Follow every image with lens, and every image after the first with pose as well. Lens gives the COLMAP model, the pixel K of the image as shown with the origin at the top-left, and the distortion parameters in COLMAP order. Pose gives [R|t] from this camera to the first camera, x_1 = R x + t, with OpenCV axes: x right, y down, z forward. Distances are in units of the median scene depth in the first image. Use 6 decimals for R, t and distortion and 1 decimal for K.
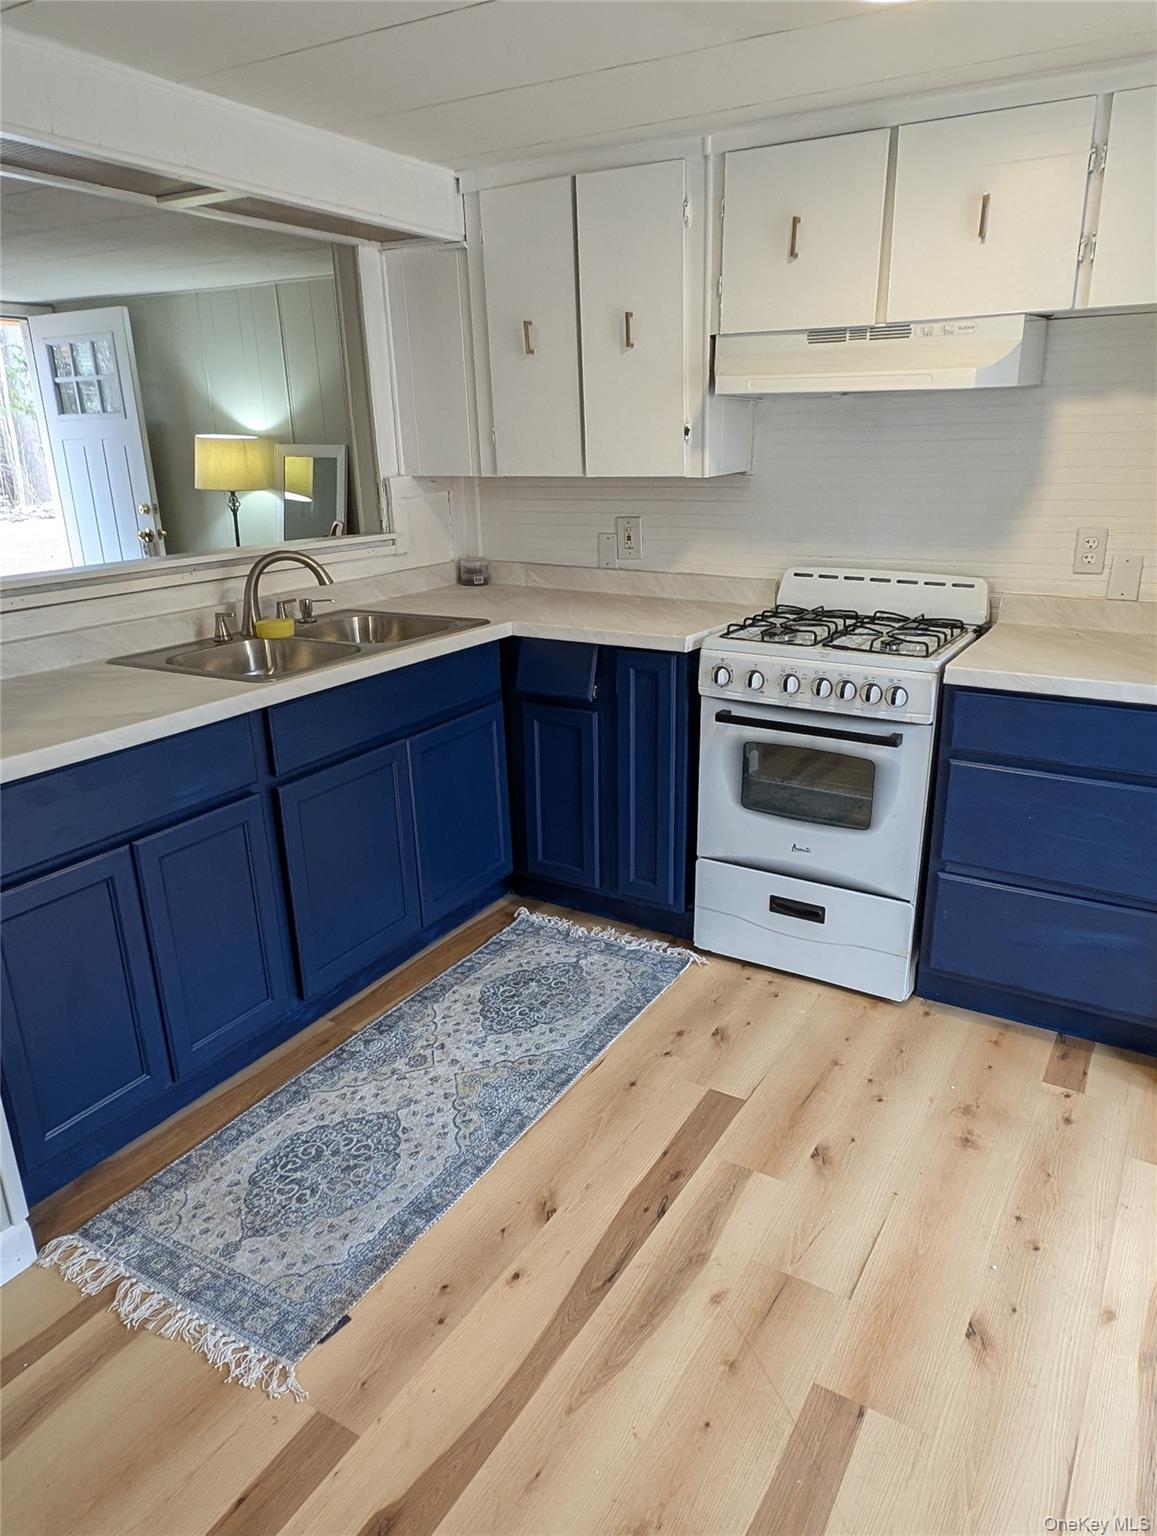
lens RADIAL K [[1015.0, 0, 578.5], [0, 1015.0, 768.0], [0, 0, 1]] dist [0.012244, 0.001393]
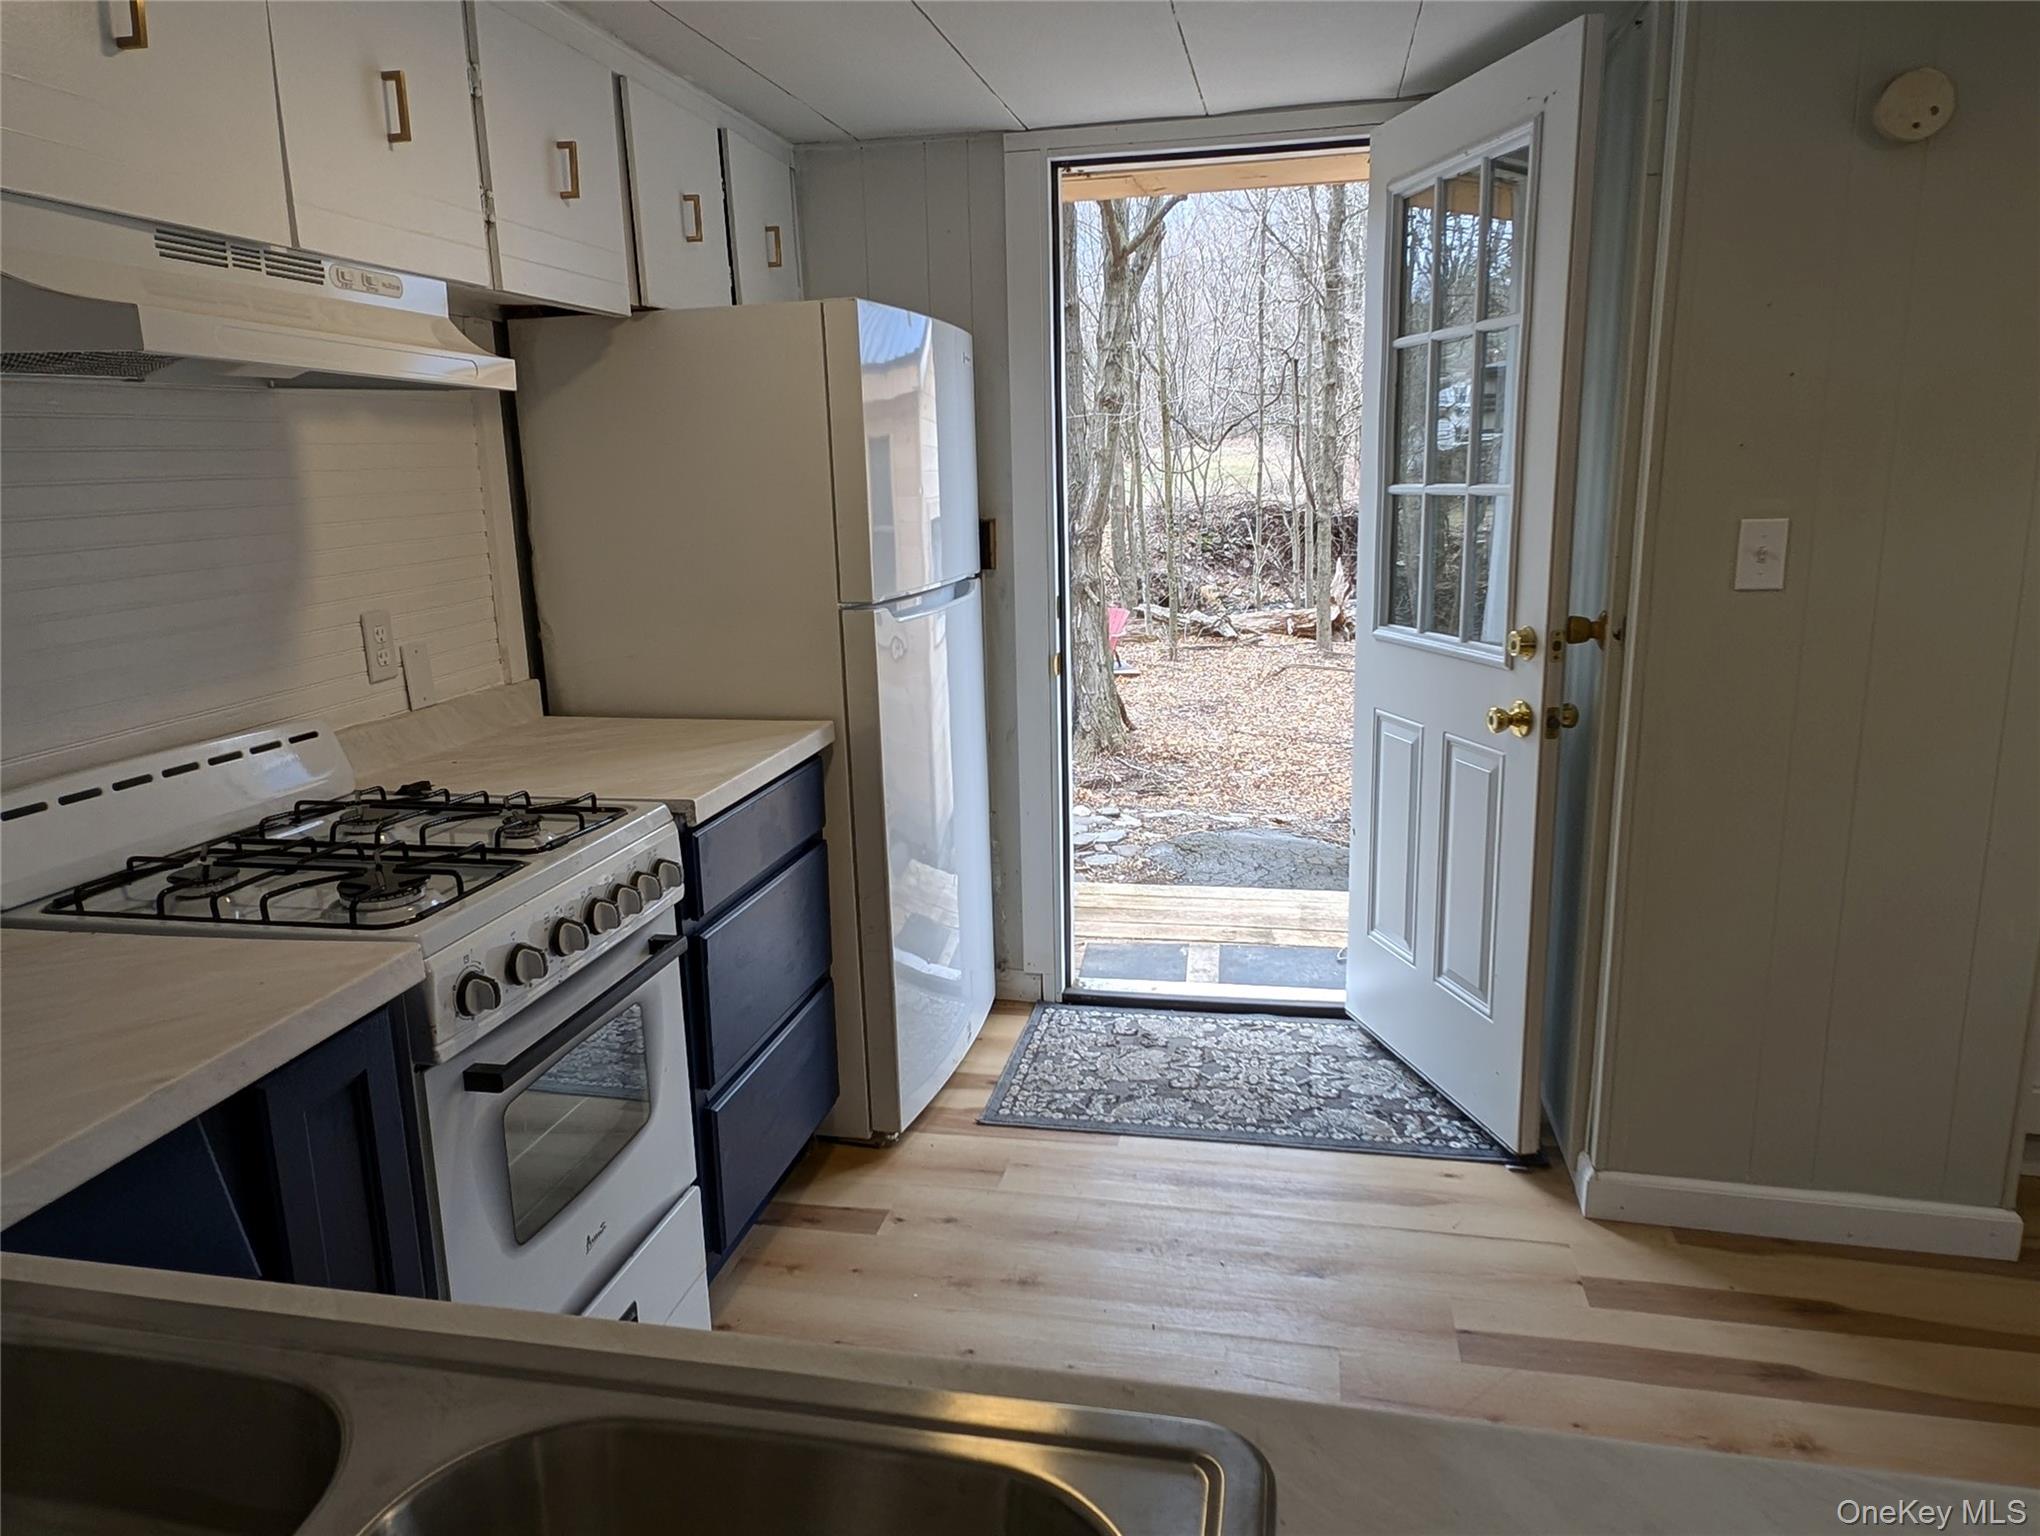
lens RADIAL K [[1348.1, 0, 1021.7], [0, 1348.1, 761.4], [0, 0, 1]] dist [0.012244, 0.001393]
pose [[-0.333446, -0.183389, 0.924761, -0.487866], [0.317898, 0.901580, 0.293418, -0.298091], [-0.887556, 0.391818, -0.242329, 0.964002]]
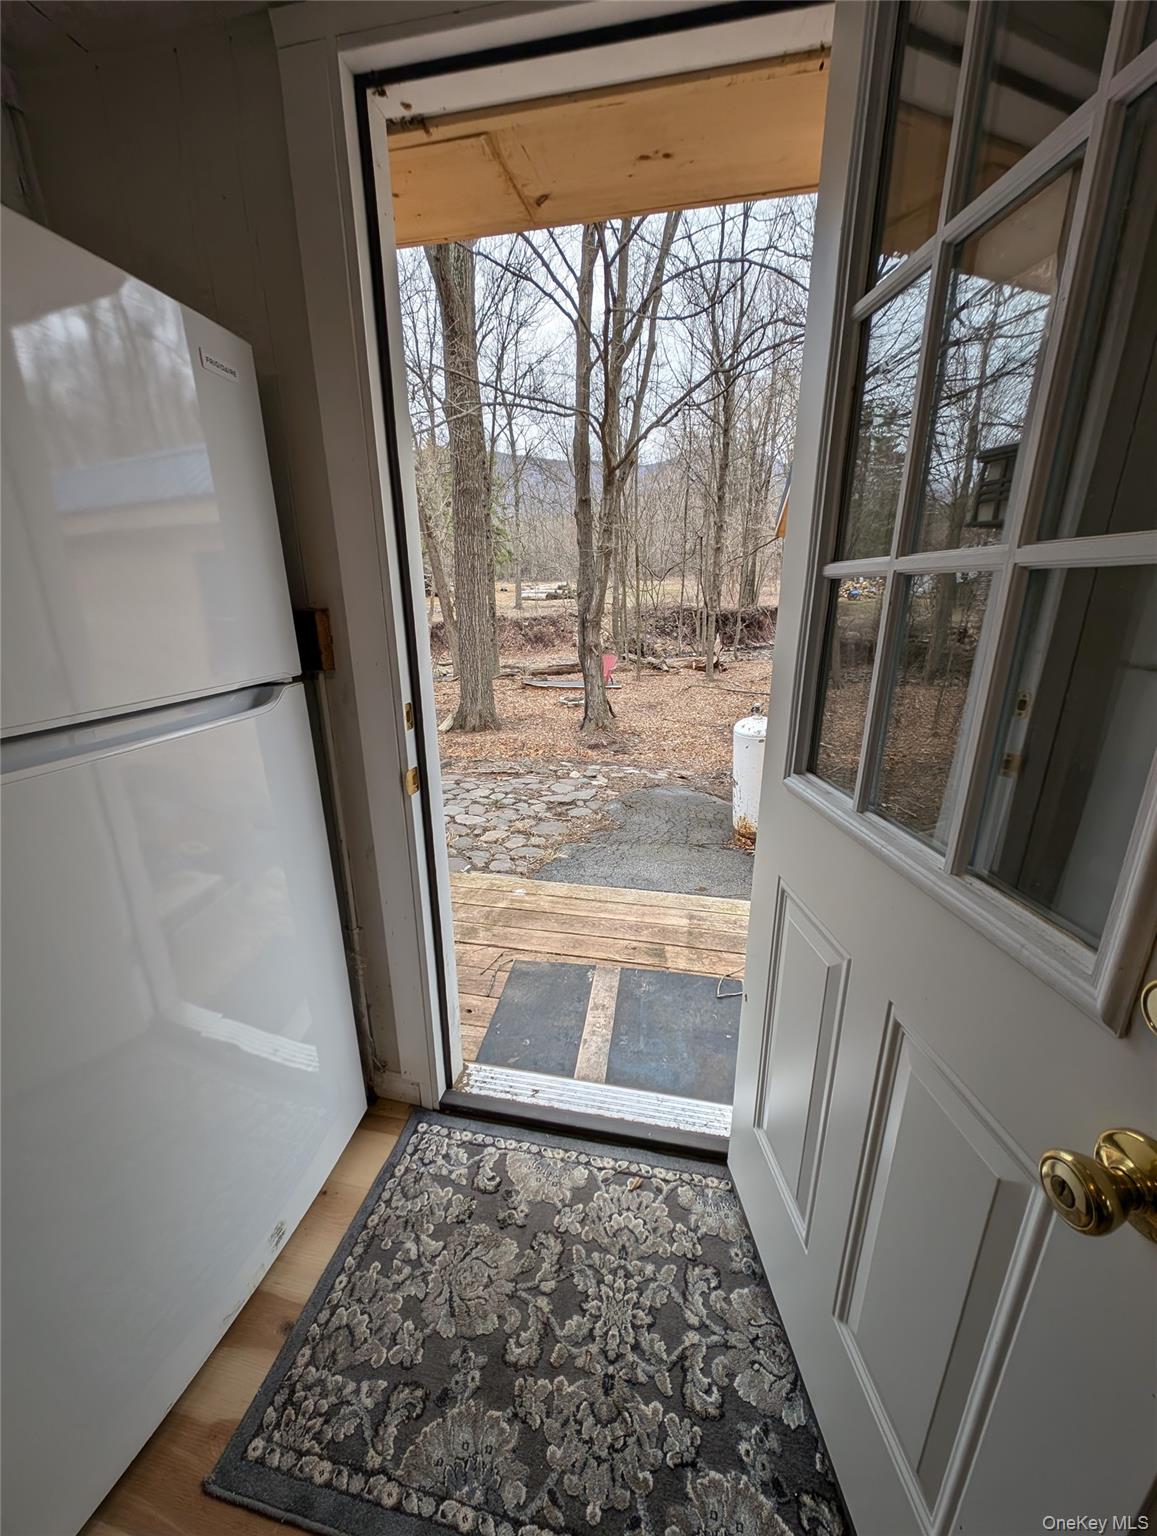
lens RADIAL K [[576.4, 0, 578.5], [0, 576.4, 768.0], [0, 0, 1]] dist [0.000174, -0.000219]
pose [[-0.331687, -0.269552, 0.904061, 0.337382], [0.299360, 0.878710, 0.371824, -0.113677], [-0.894633, 0.393969, -0.210763, 0.503356]]
